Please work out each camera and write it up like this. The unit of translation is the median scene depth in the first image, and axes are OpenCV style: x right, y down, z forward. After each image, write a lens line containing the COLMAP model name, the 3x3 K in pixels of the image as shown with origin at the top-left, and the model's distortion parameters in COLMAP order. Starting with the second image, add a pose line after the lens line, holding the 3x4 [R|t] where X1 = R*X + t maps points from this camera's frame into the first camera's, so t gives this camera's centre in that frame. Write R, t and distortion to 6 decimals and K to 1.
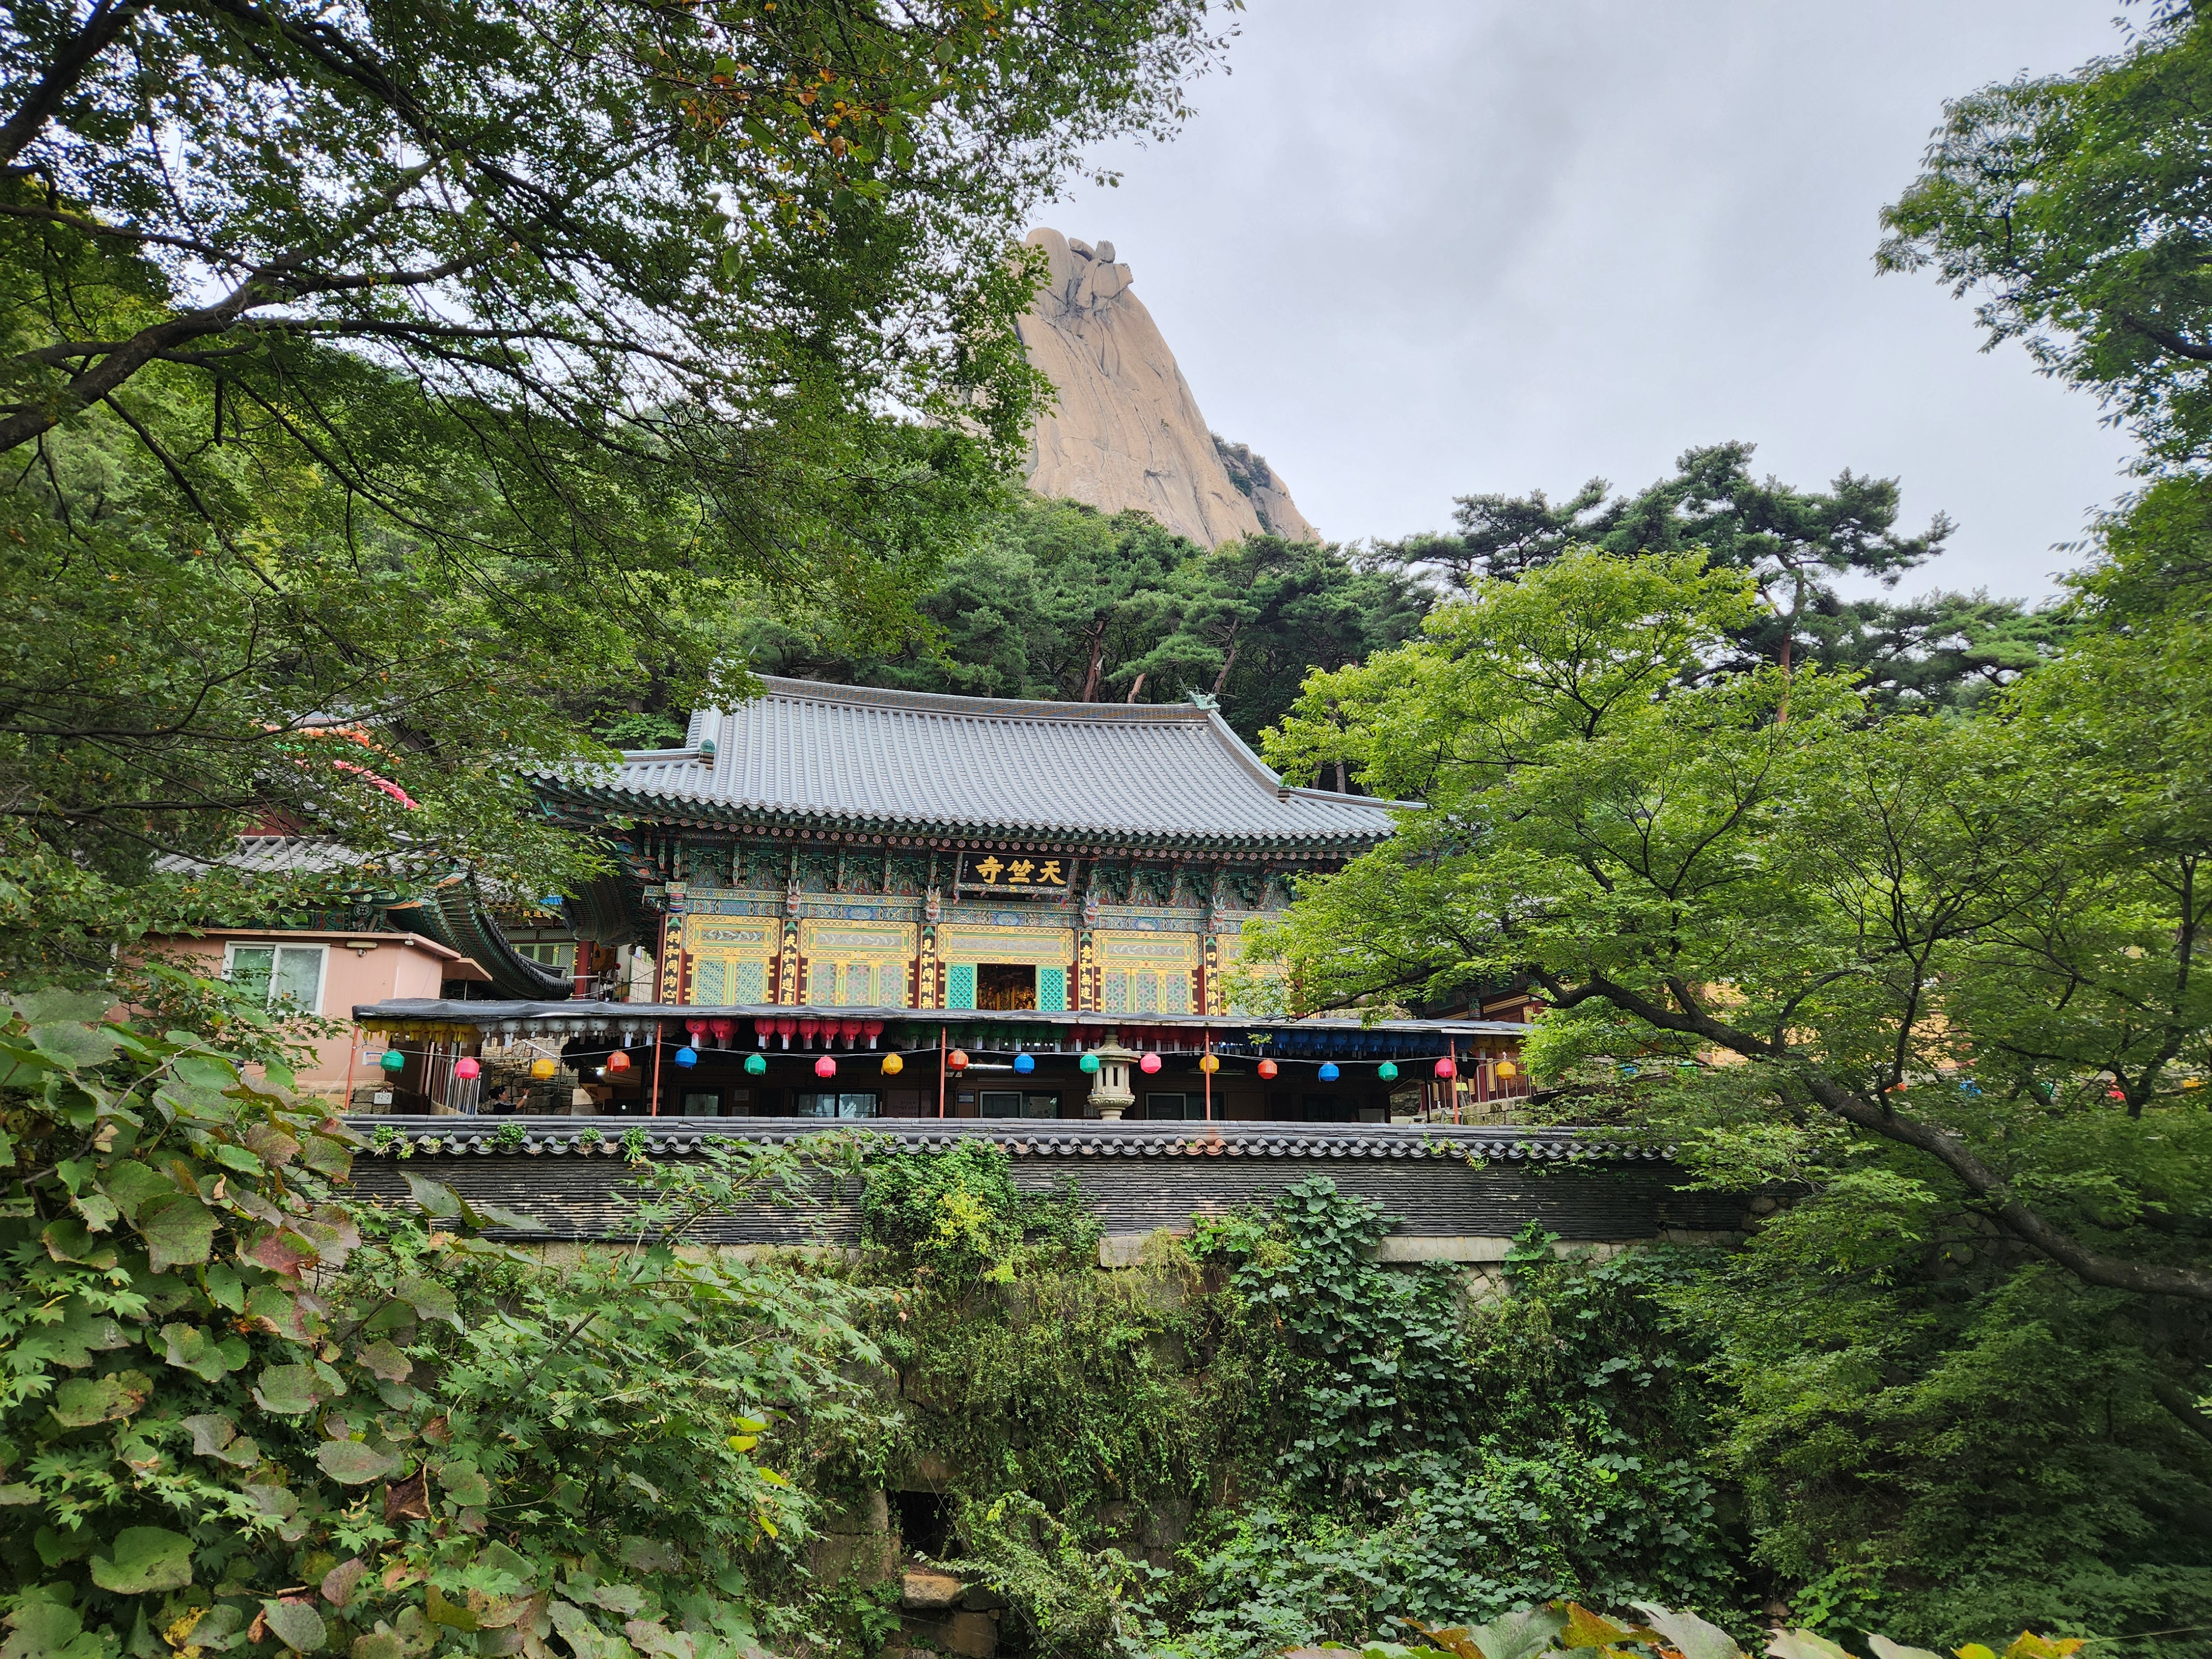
lens RADIAL K [[1652.6, 0, 1106.0], [0, 1652.6, 829.5], [0, 0, 1]] dist [0.080115, -0.001489]
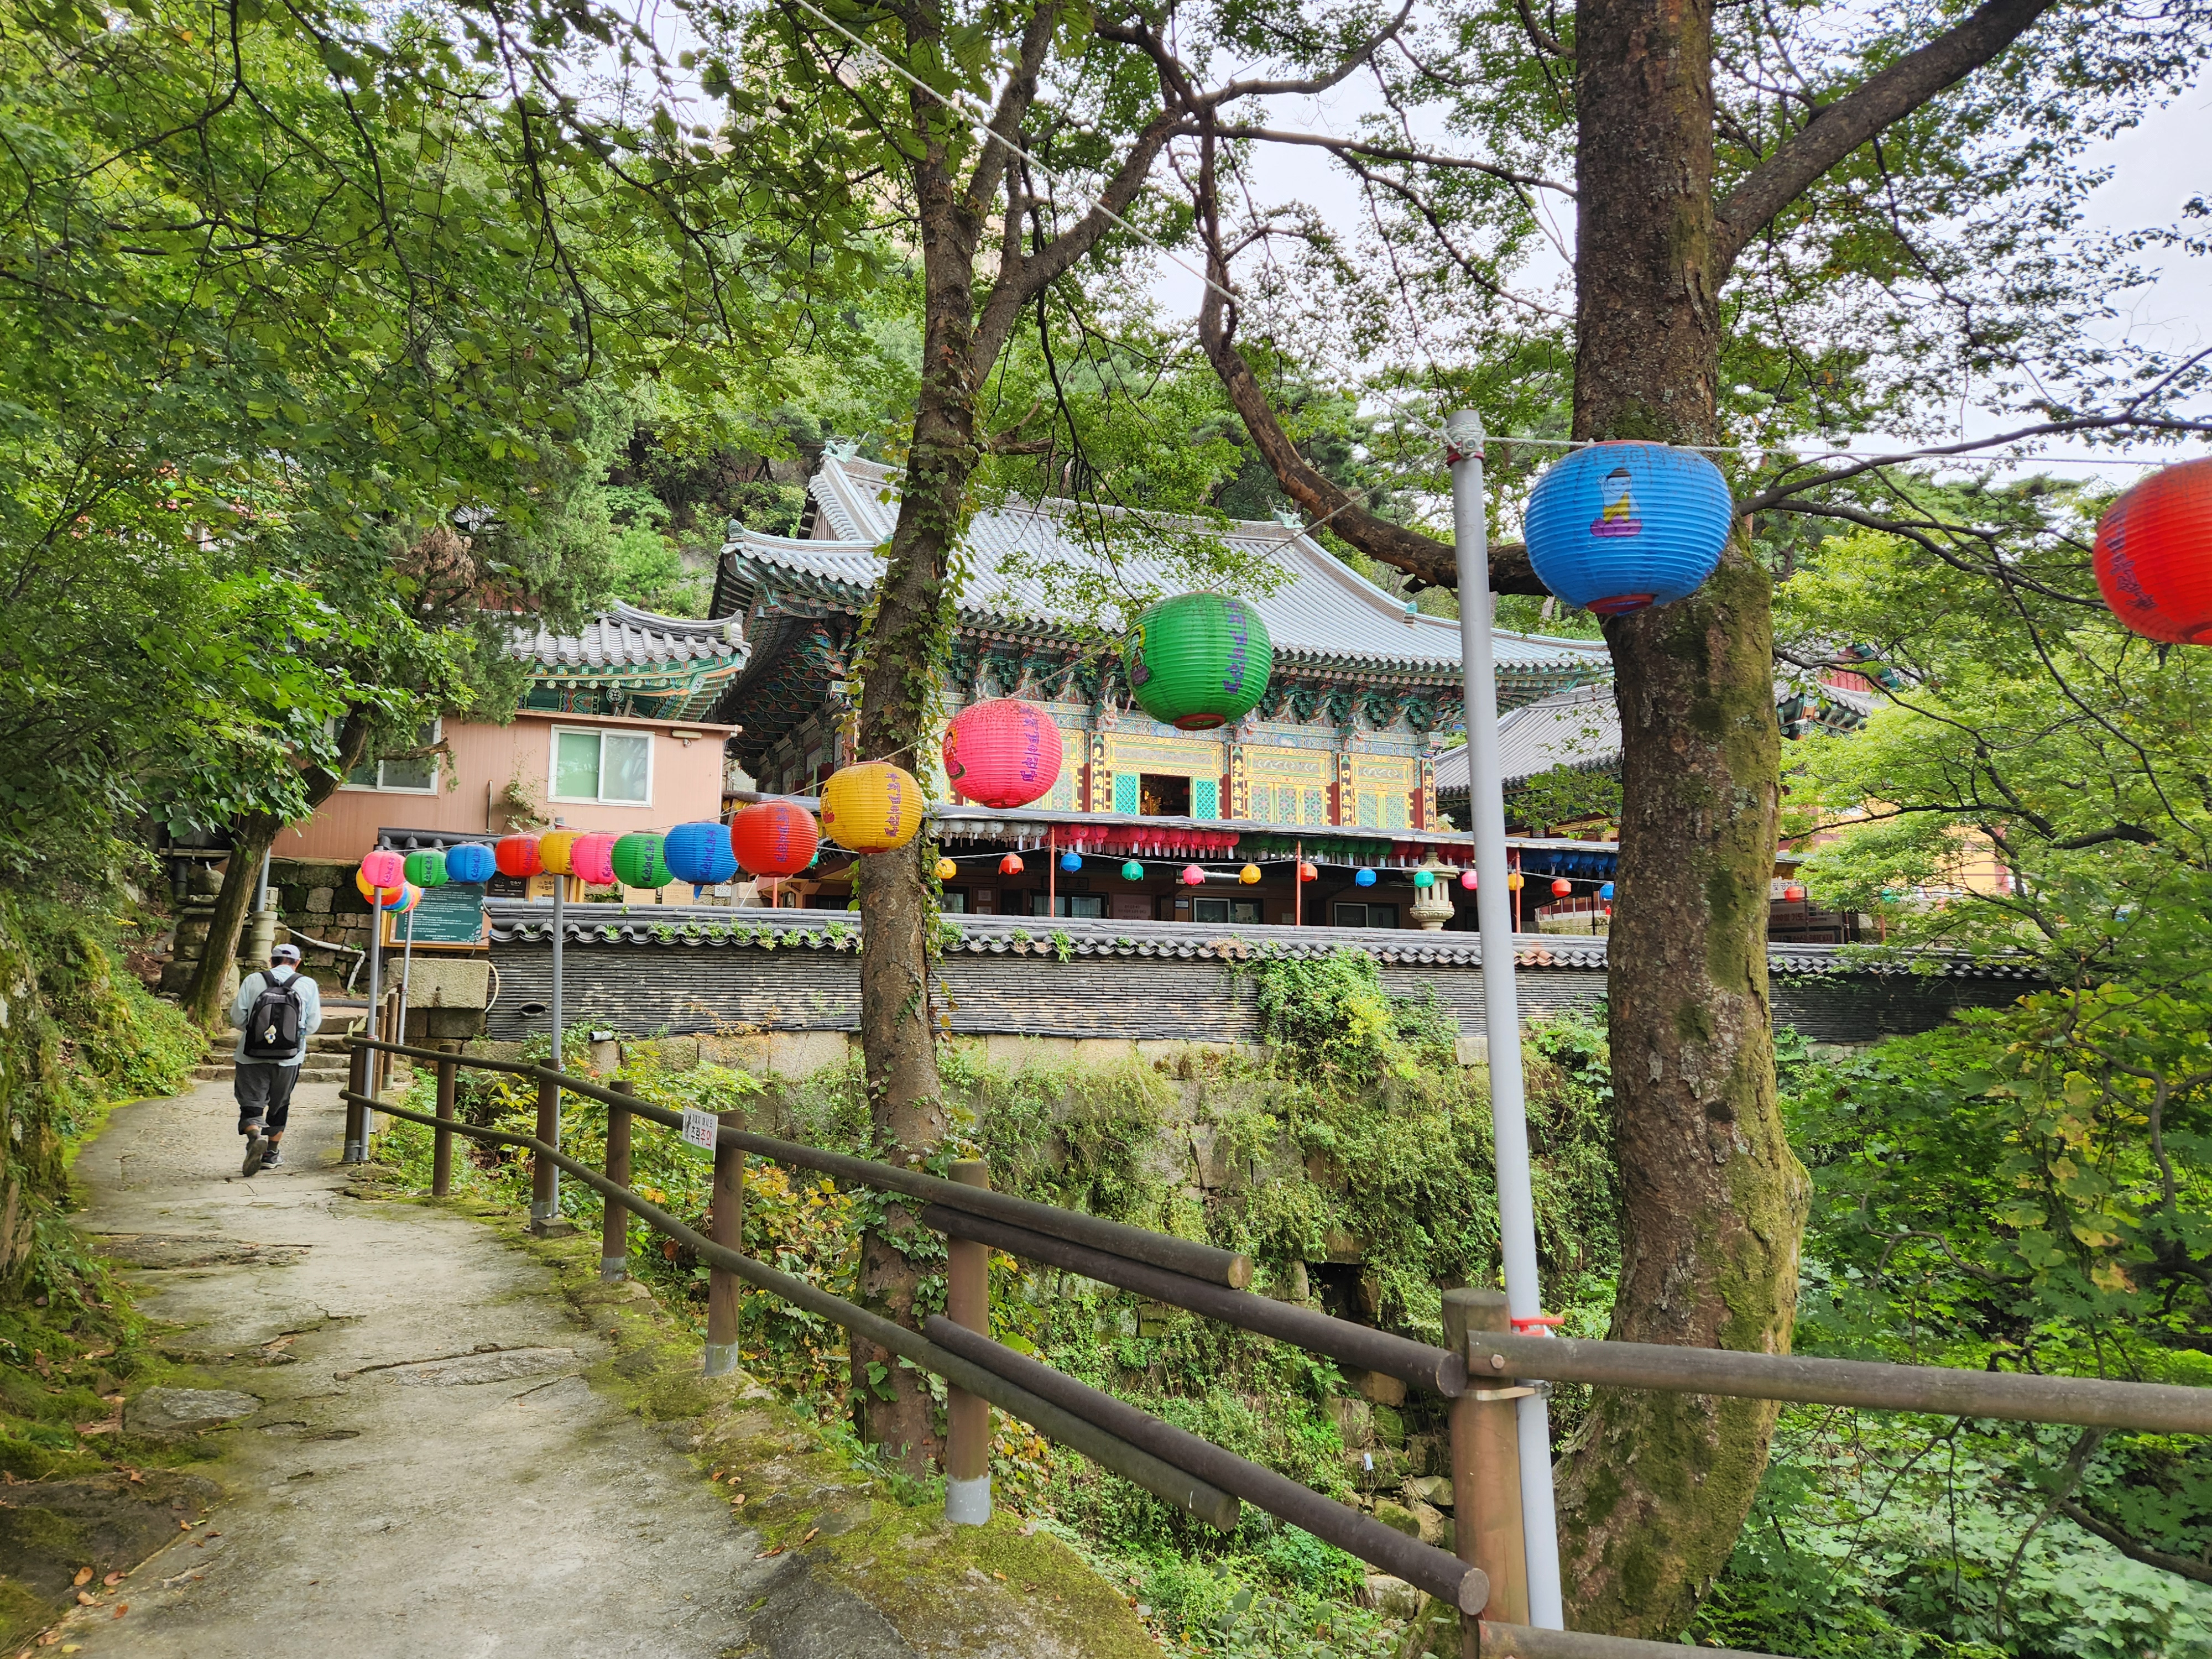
lens RADIAL K [[1652.6, 0, 1106.0], [0, 1652.6, 829.5], [0, 0, 1]] dist [0.080115, -0.001489]
pose [[0.980319, 0.031252, 0.194929, -0.412311], [-0.054638, 0.991772, 0.115775, -0.002013], [-0.189707, -0.124147, 0.973960, 0.004959]]
